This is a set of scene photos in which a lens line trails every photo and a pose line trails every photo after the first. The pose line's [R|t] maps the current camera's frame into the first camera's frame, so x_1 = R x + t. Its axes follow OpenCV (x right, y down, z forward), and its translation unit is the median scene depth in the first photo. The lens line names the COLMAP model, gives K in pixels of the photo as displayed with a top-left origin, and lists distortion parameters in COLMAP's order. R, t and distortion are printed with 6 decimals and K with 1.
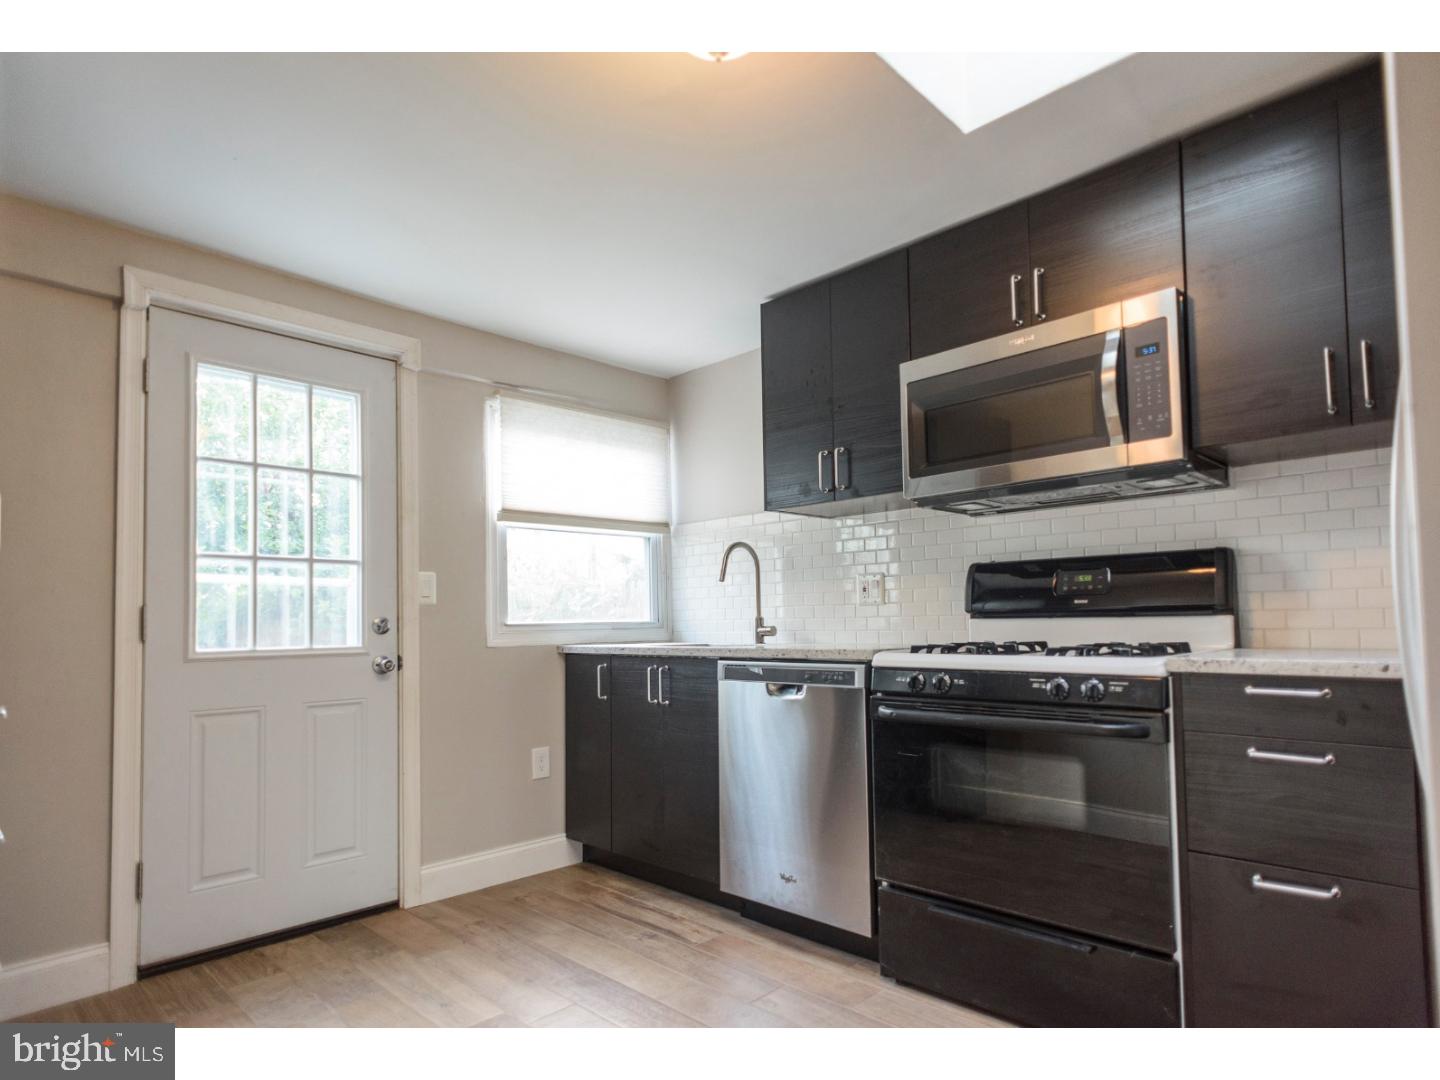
lens RADIAL K [[795.2, 0, 715.3], [0, 795.2, 572.4], [0, 0, 1]] dist [0.000445, -0.000012]
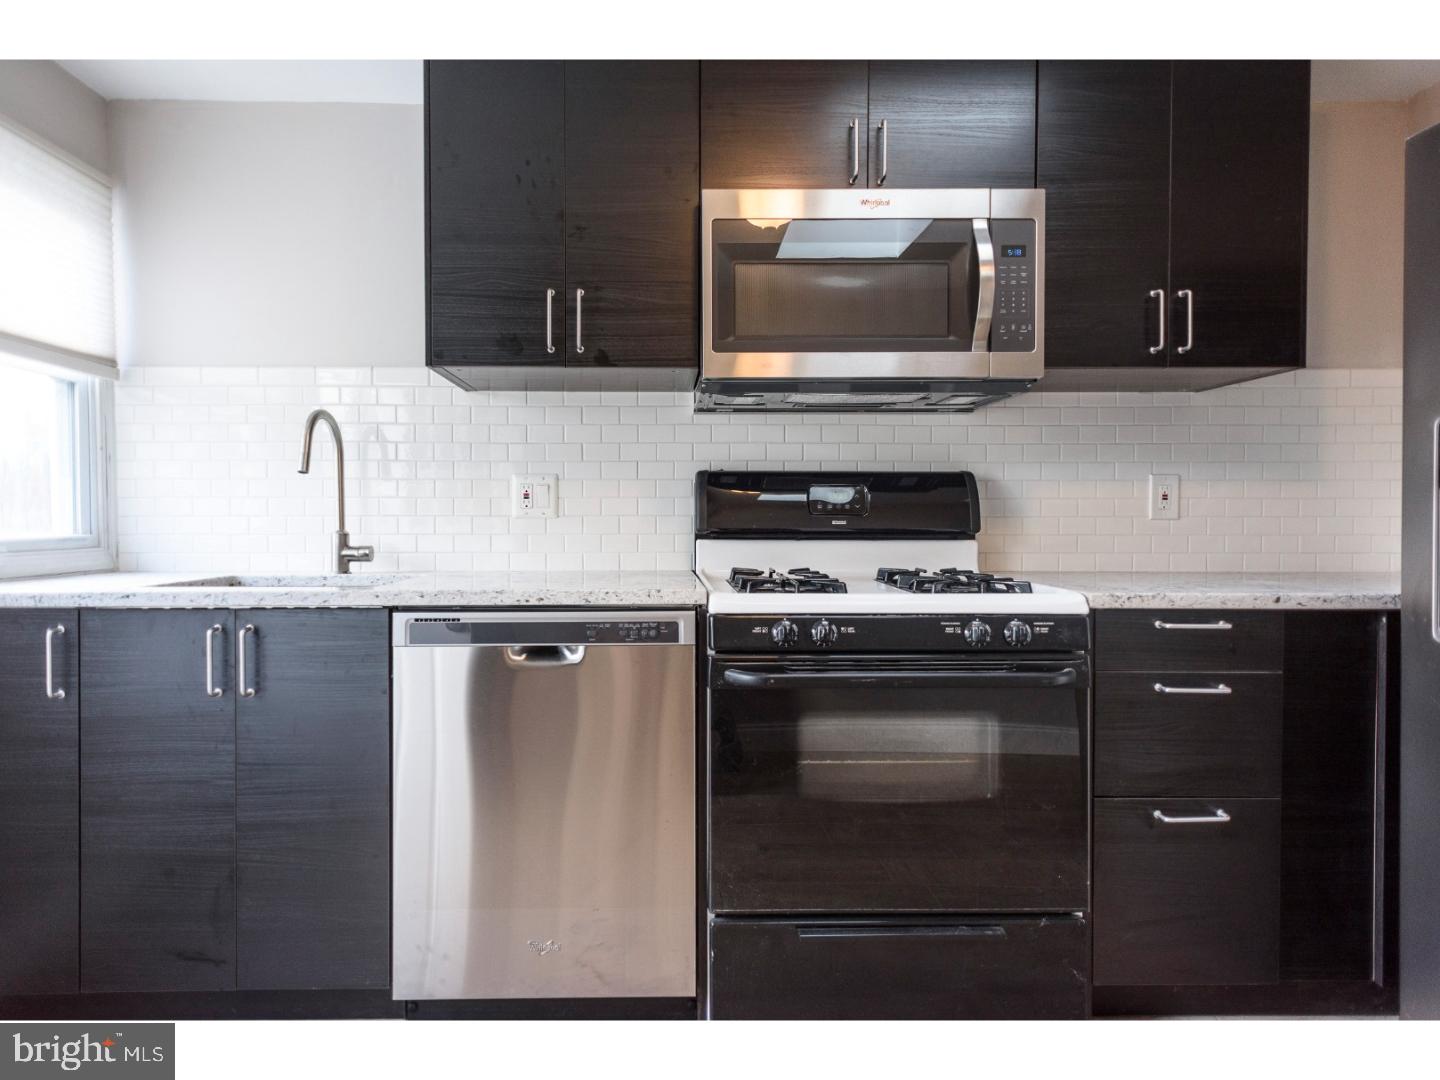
lens RADIAL K [[815.6, 0, 665.4], [0, 815.6, 522.2], [0, 0, 1]] dist [0.006592, 0.000839]
pose [[0.695071, 0.013143, 0.718821, -0.325460], [-0.057501, 0.997646, 0.037360, 0.013248], [-0.716638, -0.067301, 0.694190, 0.506867]]
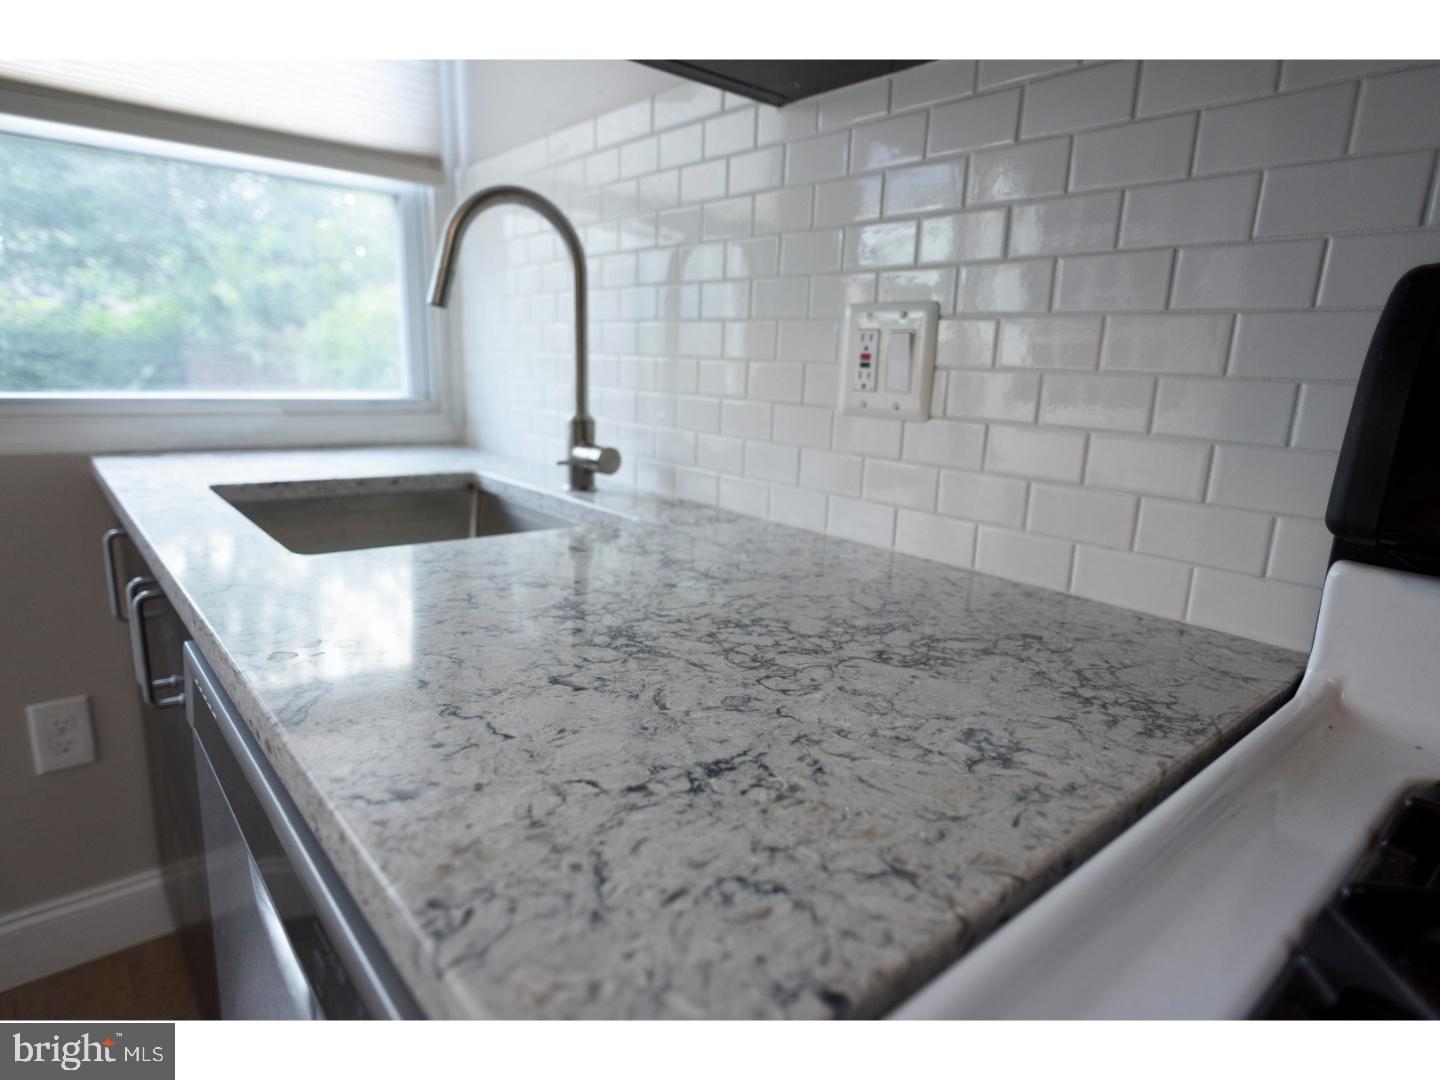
lens RADIAL K [[795.2, 0, 715.3], [0, 795.2, 572.4], [0, 0, 1]] dist [0.000445, -0.000012]
pose [[0.996003, 0.073175, -0.051219, 0.195904], [-0.053548, 0.948144, 0.313297, 0.008586], [0.071489, -0.309302, 0.948273, 0.888291]]
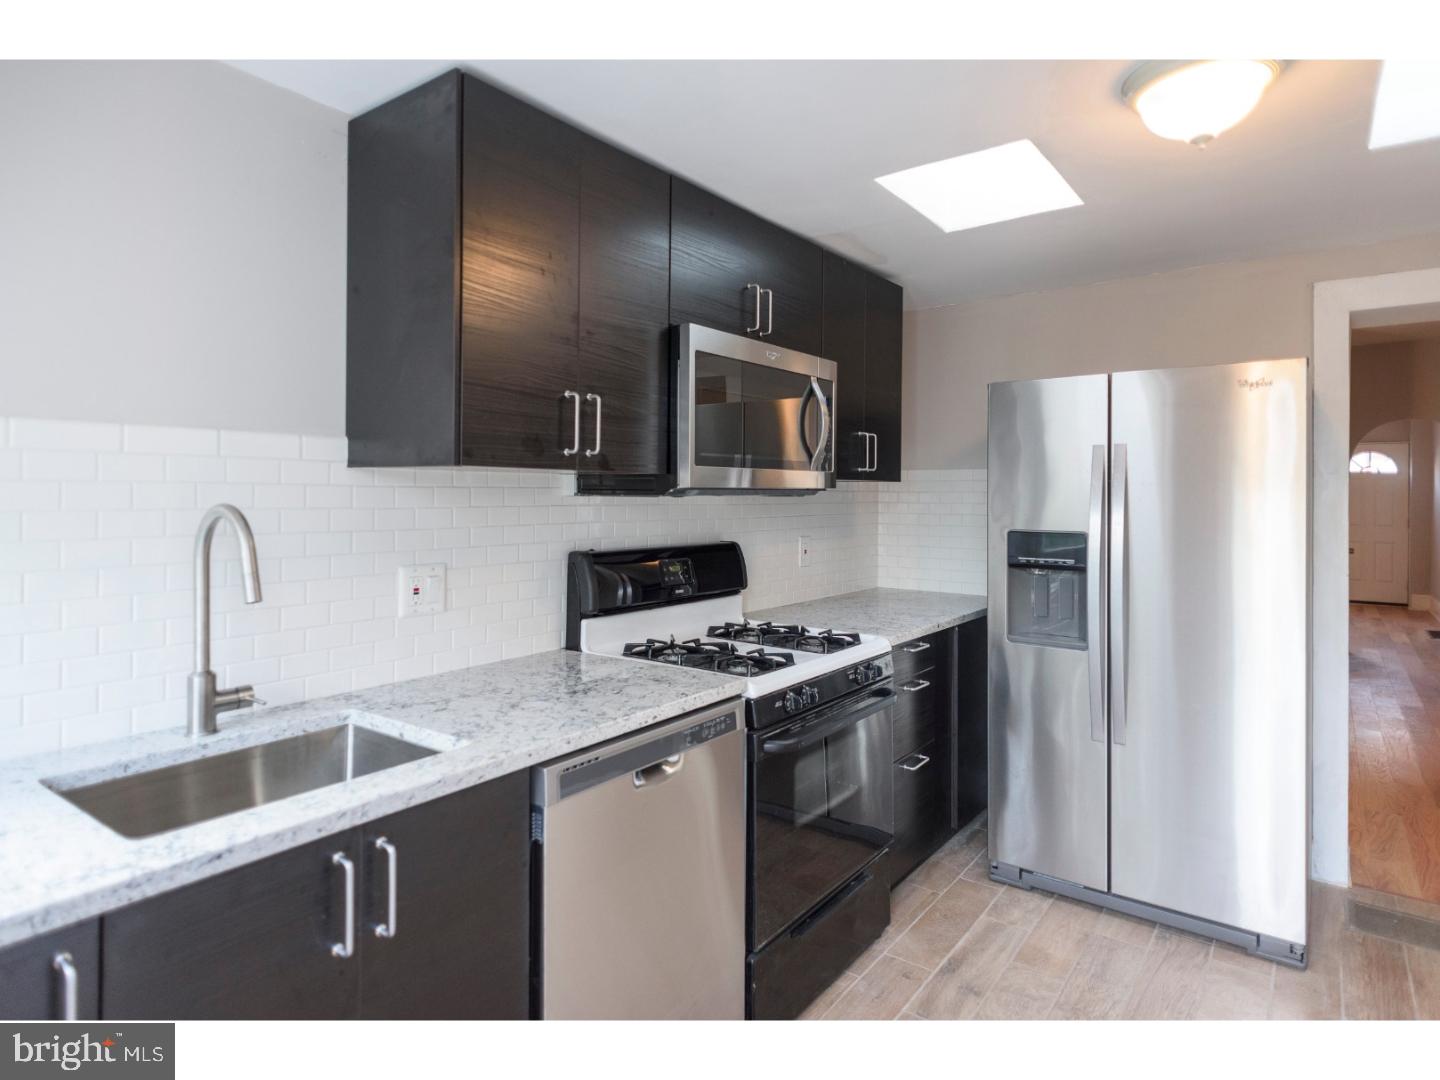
lens RADIAL K [[820.2, 0, 721.2], [0, 820.2, 482.0], [0, 0, 1]] dist [0.004030, 0.000597]
pose [[-0.159193, 0.028011, 0.986850, -0.615417], [-0.063971, 0.997204, -0.038625, -0.068682], [-0.985173, -0.069278, -0.156956, 1.115105]]
